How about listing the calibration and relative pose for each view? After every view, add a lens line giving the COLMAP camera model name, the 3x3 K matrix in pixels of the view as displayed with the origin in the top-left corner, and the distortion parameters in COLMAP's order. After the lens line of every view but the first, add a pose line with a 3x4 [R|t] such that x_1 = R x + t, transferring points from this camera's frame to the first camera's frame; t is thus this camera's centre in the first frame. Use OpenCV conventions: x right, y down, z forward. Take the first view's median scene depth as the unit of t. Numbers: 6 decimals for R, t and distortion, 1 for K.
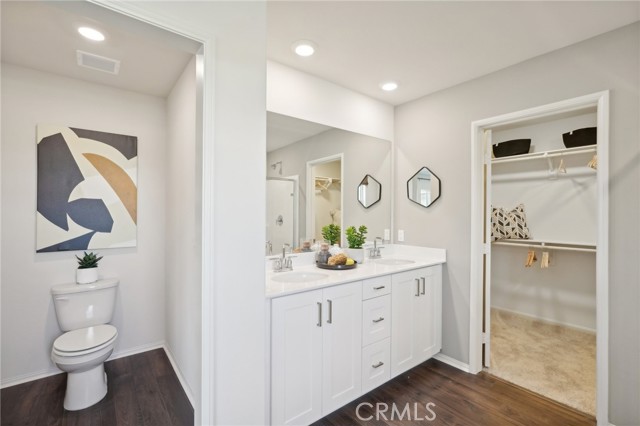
lens RADIAL K [[281.5, 0, 321.3], [0, 281.5, 213.1], [0, 0, 1]] dist [0.001405, 0.000891]
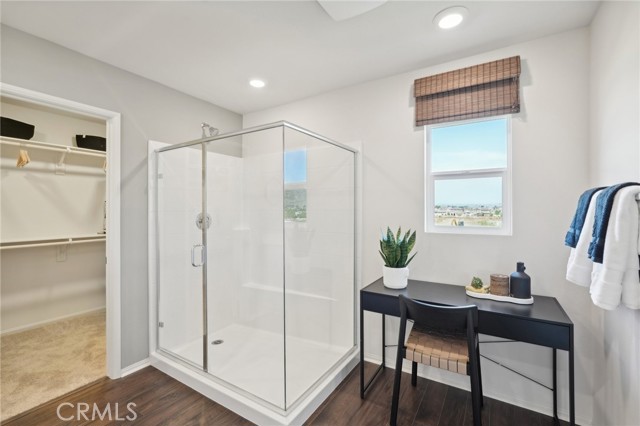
lens RADIAL K [[281.5, 0, 319.2], [0, 281.5, 207.3], [0, 0, 1]] dist [0.001405, 0.000891]
pose [[-0.327682, 0.000264, 0.944788, -0.402523], [-0.000091, 1.000000, -0.000311, -0.003517], [-0.944788, -0.000188, -0.327682, 0.447935]]
